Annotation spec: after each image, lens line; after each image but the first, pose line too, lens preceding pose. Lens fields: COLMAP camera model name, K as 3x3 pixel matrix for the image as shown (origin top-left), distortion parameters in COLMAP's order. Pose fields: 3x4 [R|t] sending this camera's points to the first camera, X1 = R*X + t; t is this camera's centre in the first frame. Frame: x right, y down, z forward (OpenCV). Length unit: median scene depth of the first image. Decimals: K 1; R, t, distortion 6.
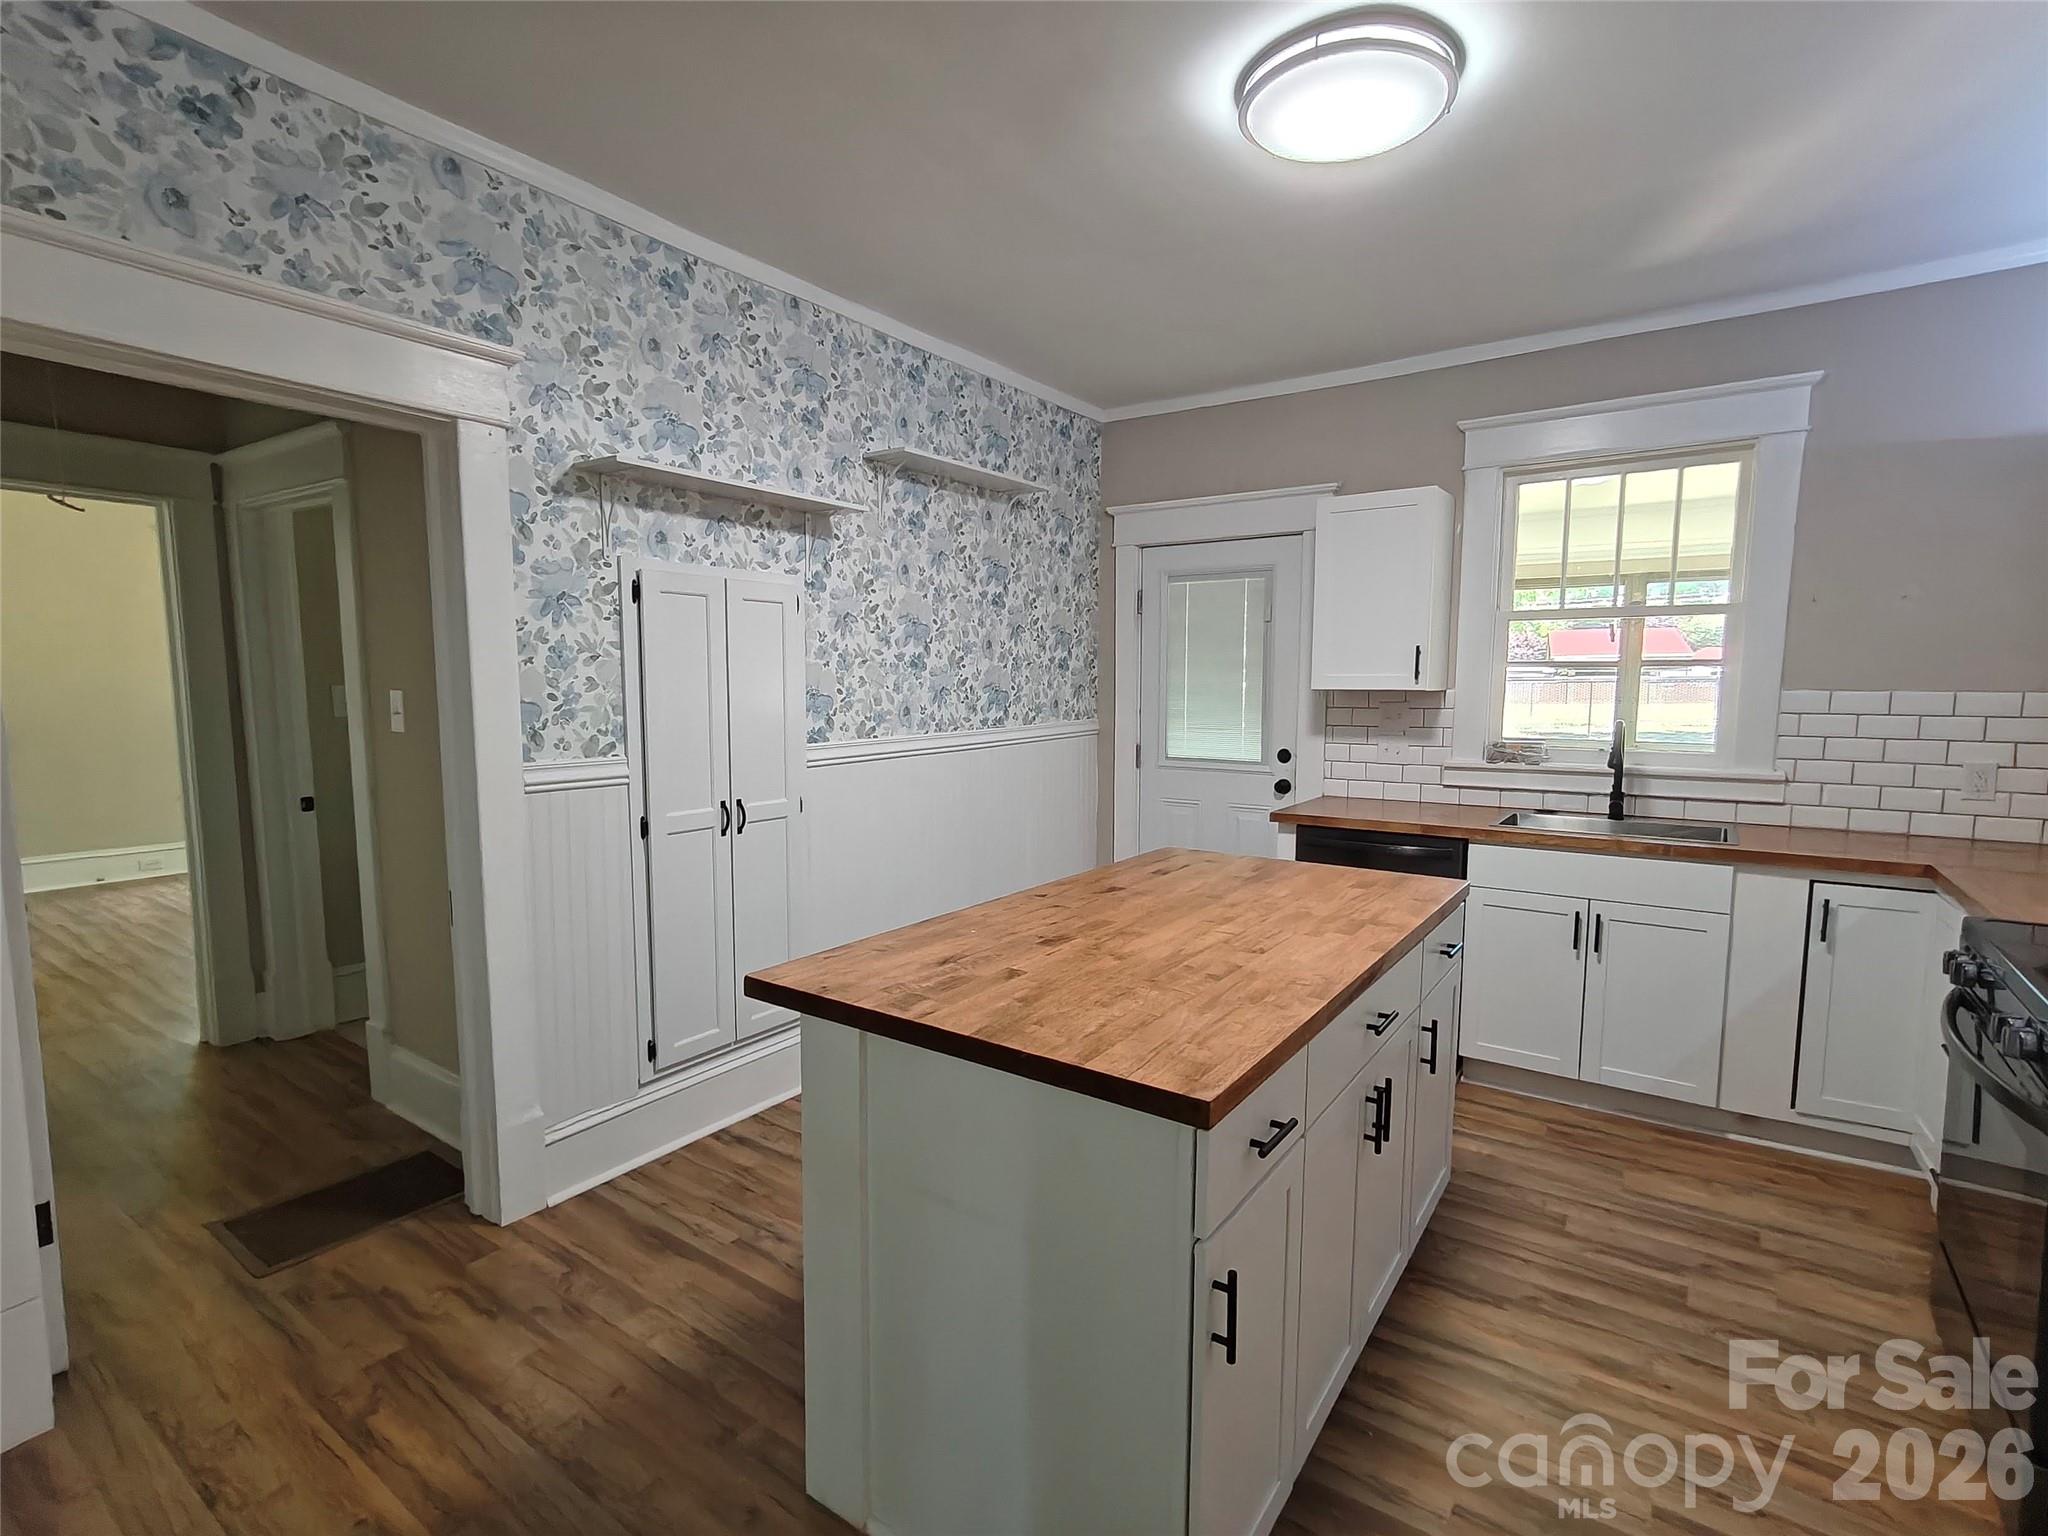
lens RADIAL K [[972.3, 0, 1041.2], [0, 972.3, 784.0], [0, 0, 1]] dist [0.003094, 0.000179]
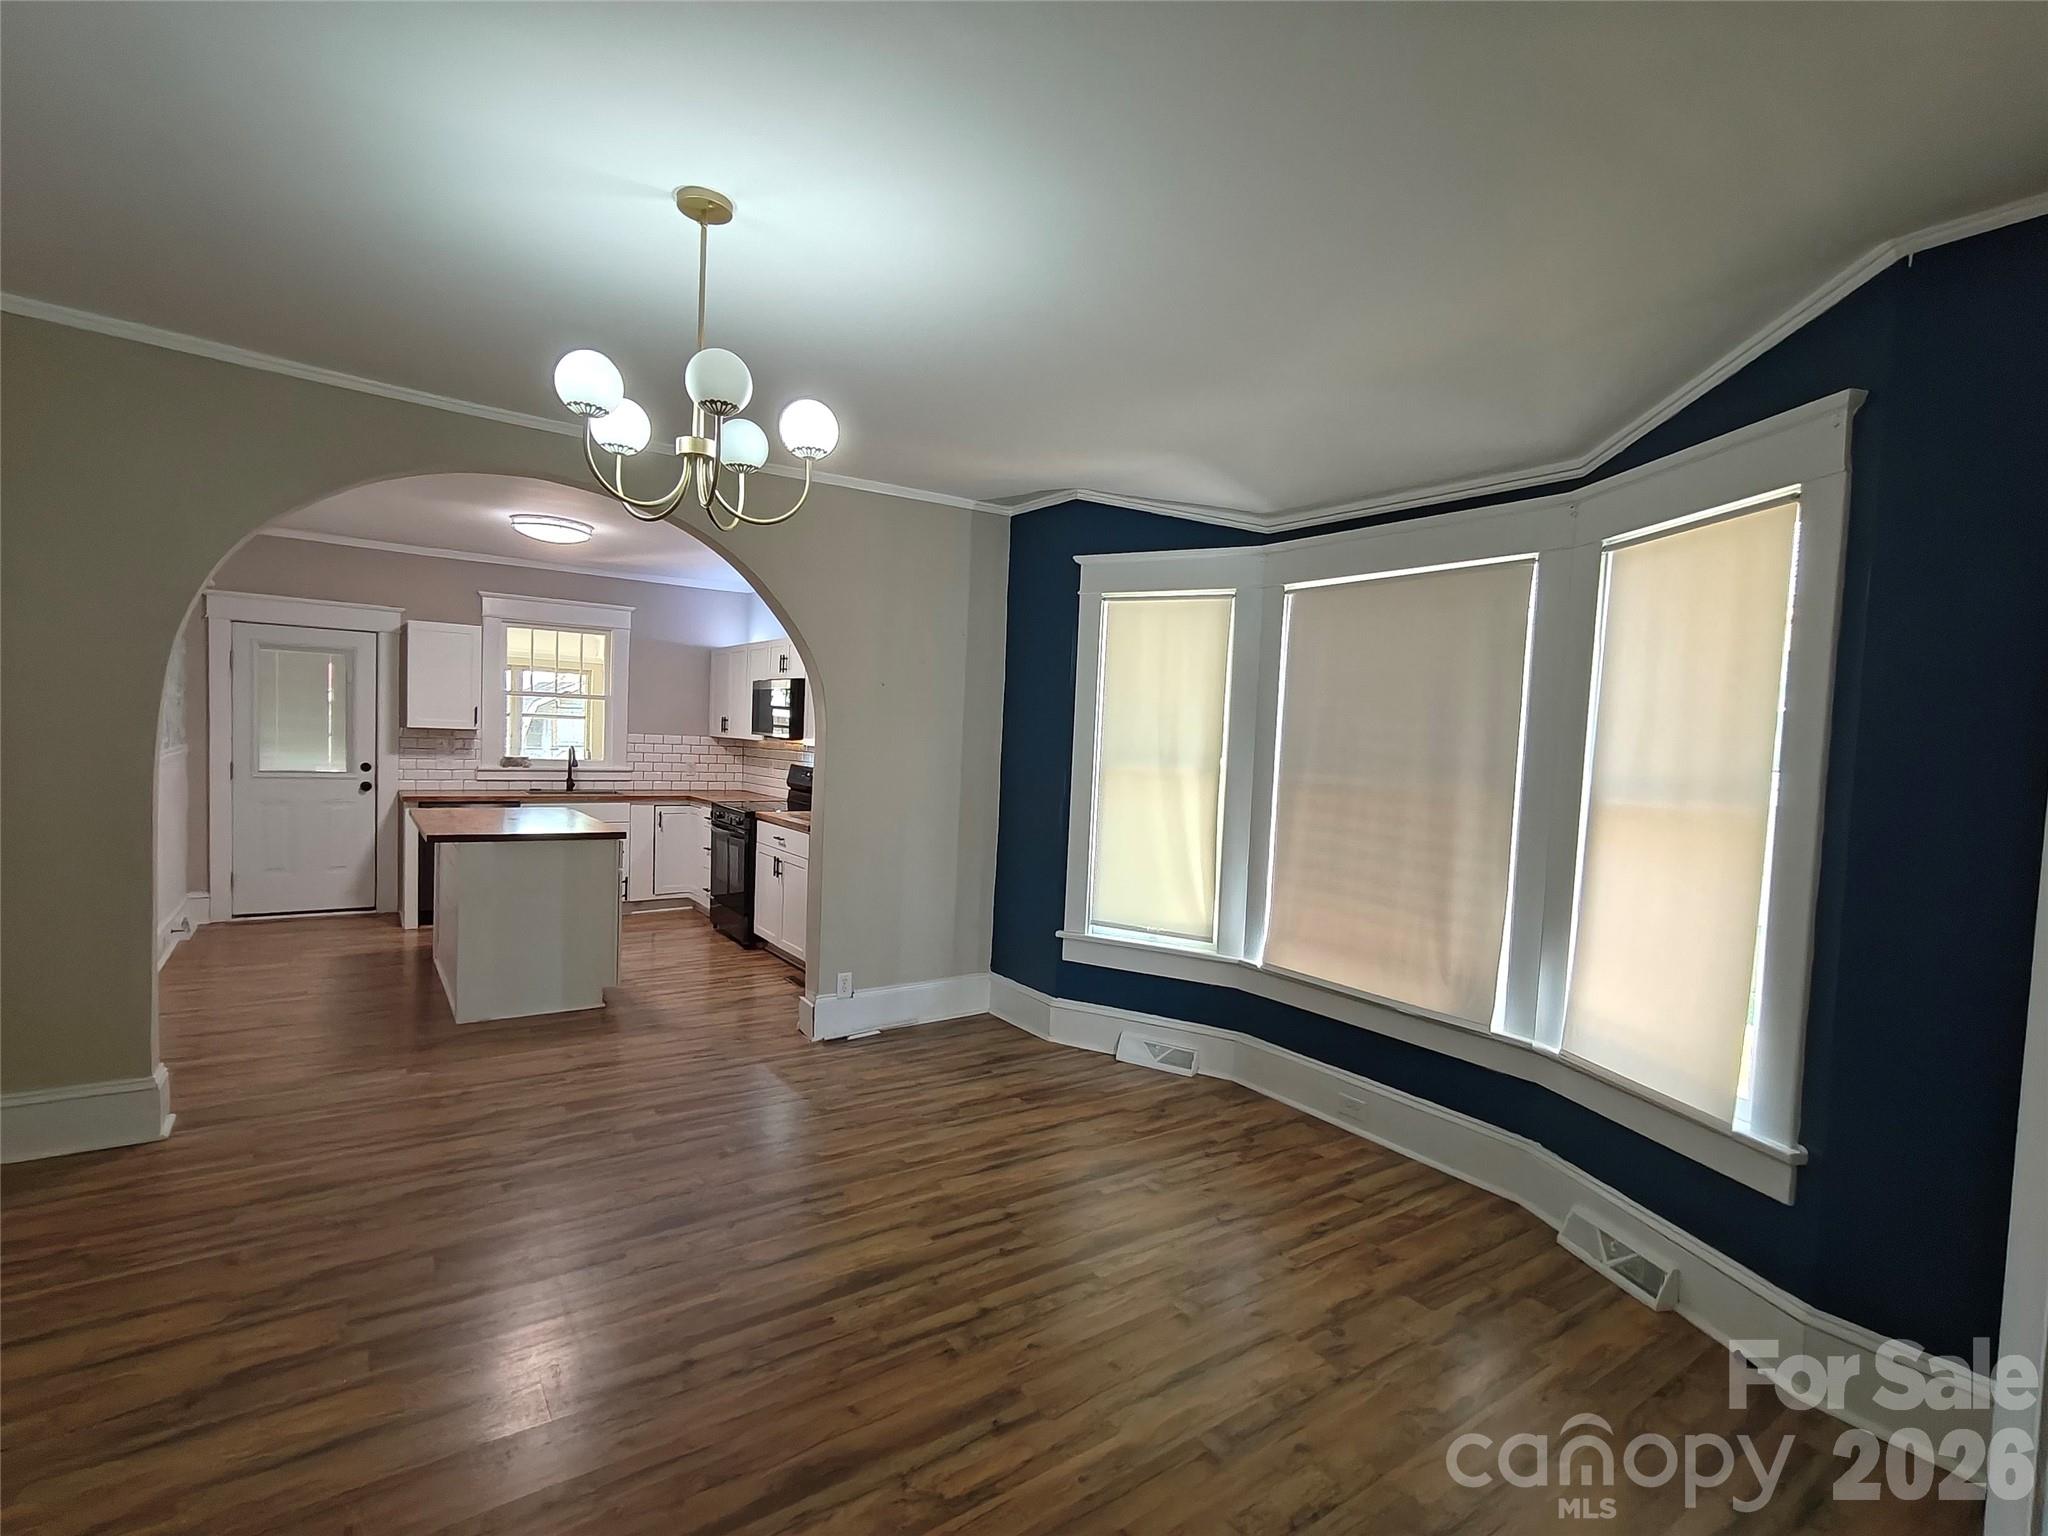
lens RADIAL K [[969.1, 0, 1043.0], [0, 969.1, 781.8], [0, 0, 1]] dist [-0.001458, 0.005420]
pose [[0.339351, -0.028045, 0.940242, -1.157248], [0.061917, 0.998054, 0.007422, 0.069079], [-0.938620, 0.055698, 0.340427, -0.780933]]
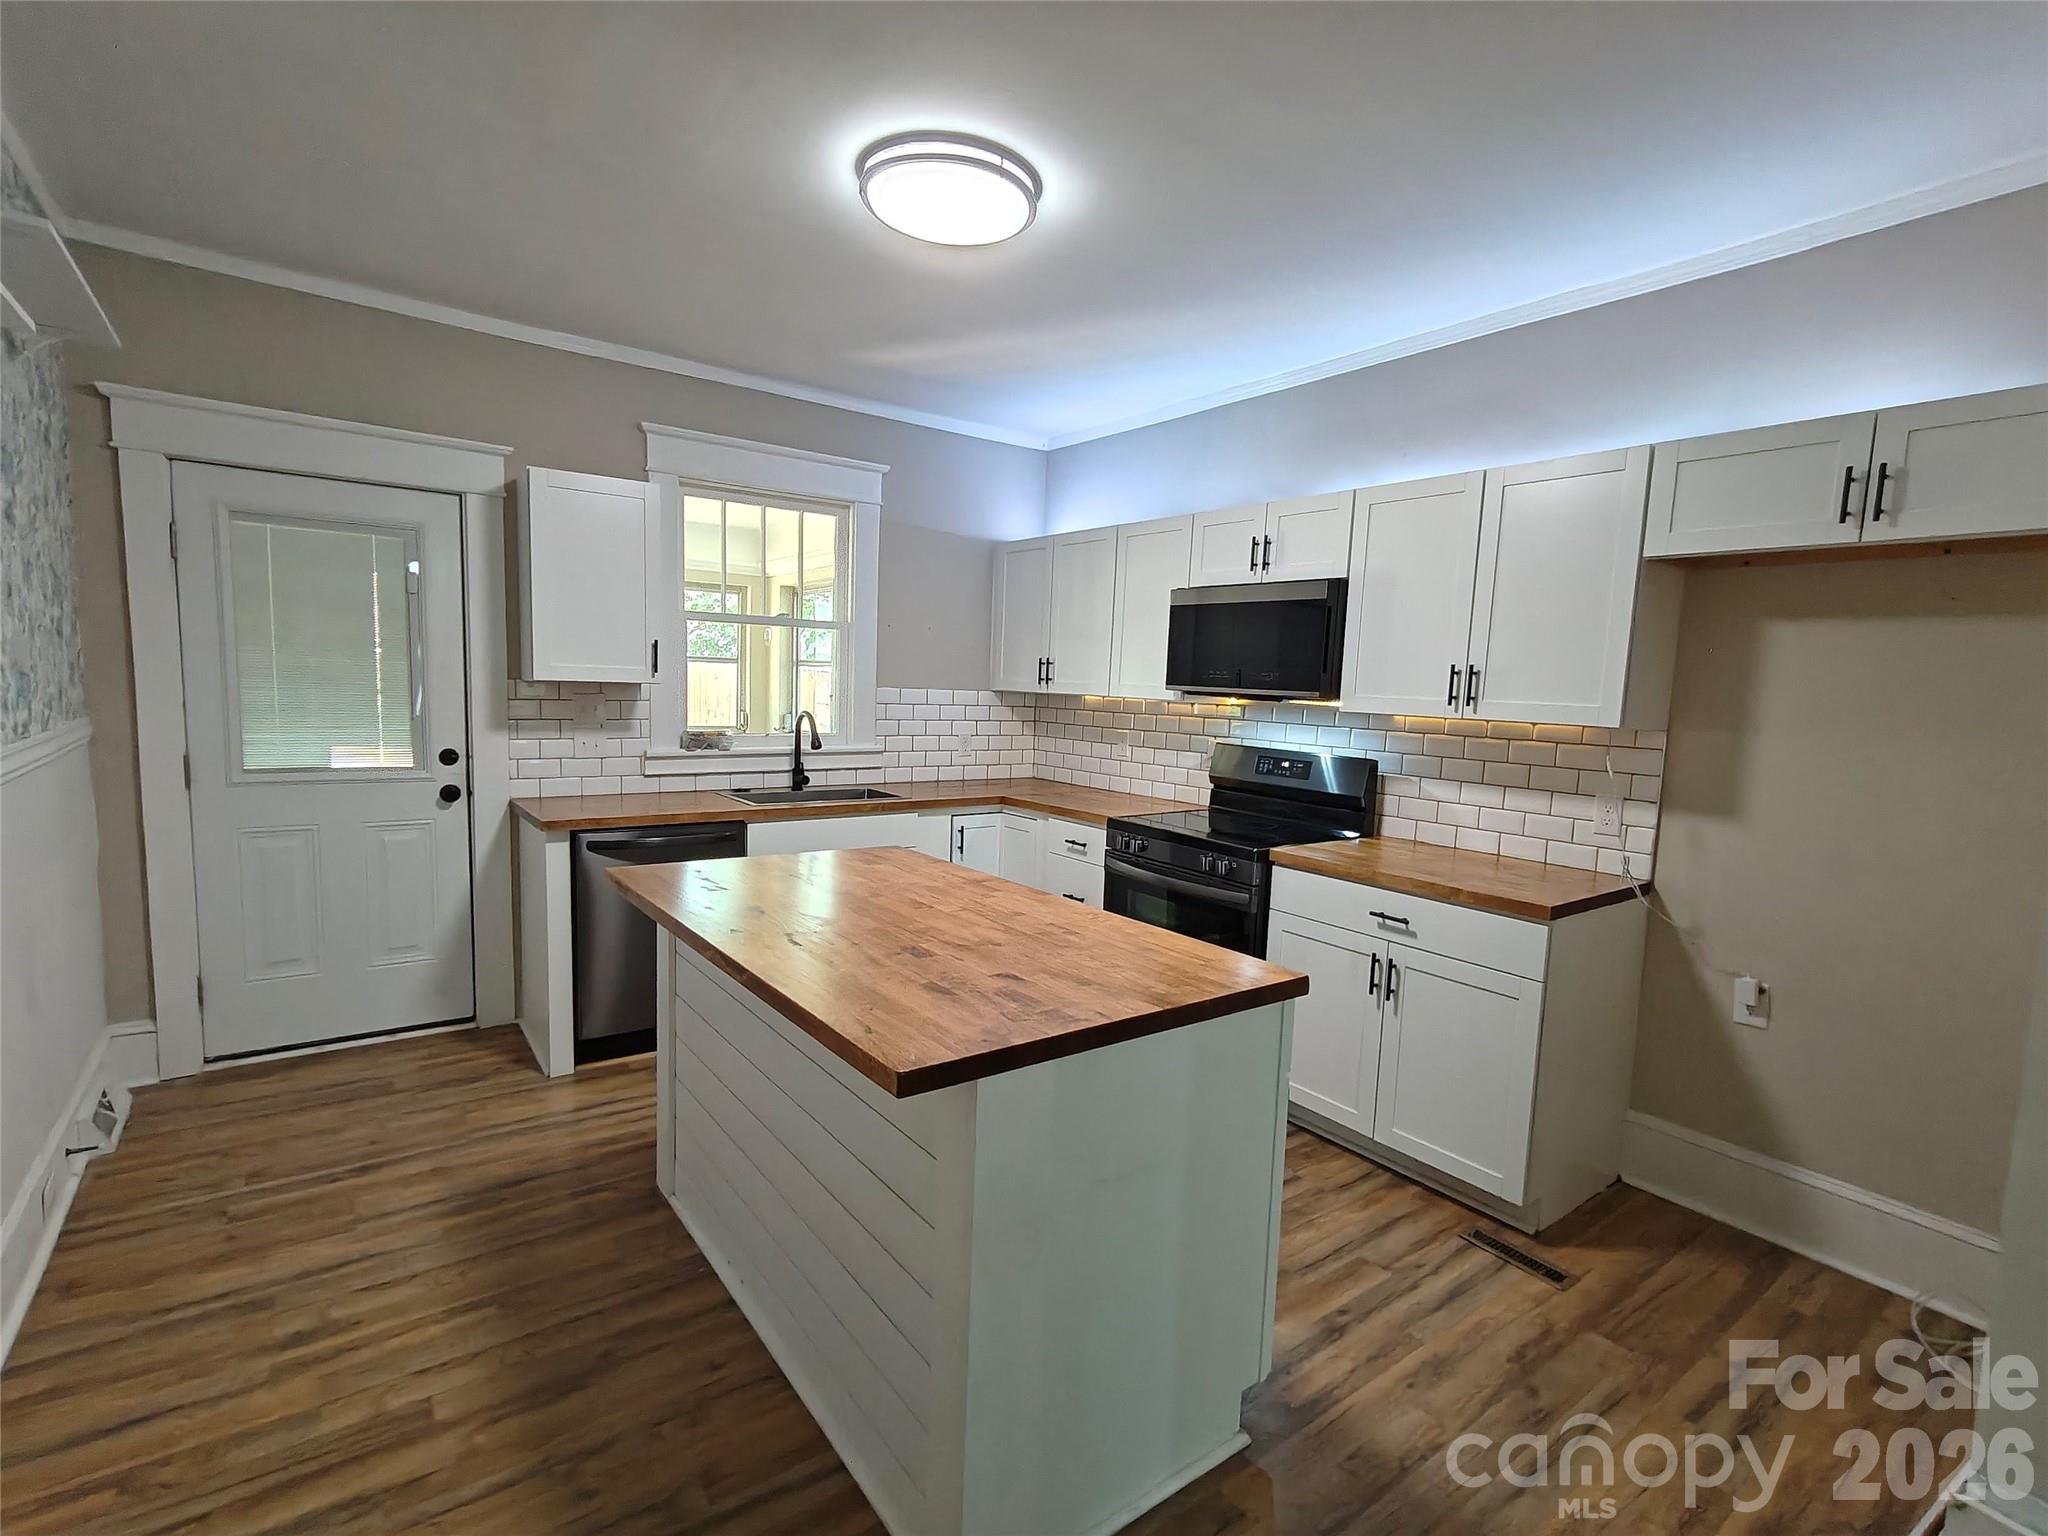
lens RADIAL K [[969.1, 0, 1043.0], [0, 969.1, 781.8], [0, 0, 1]] dist [-0.001458, 0.005420]
pose [[0.315710, -0.085973, 0.944953, -0.501949], [0.067483, 0.995399, 0.068016, -0.039514], [-0.946453, 0.042295, 0.320060, 0.329006]]
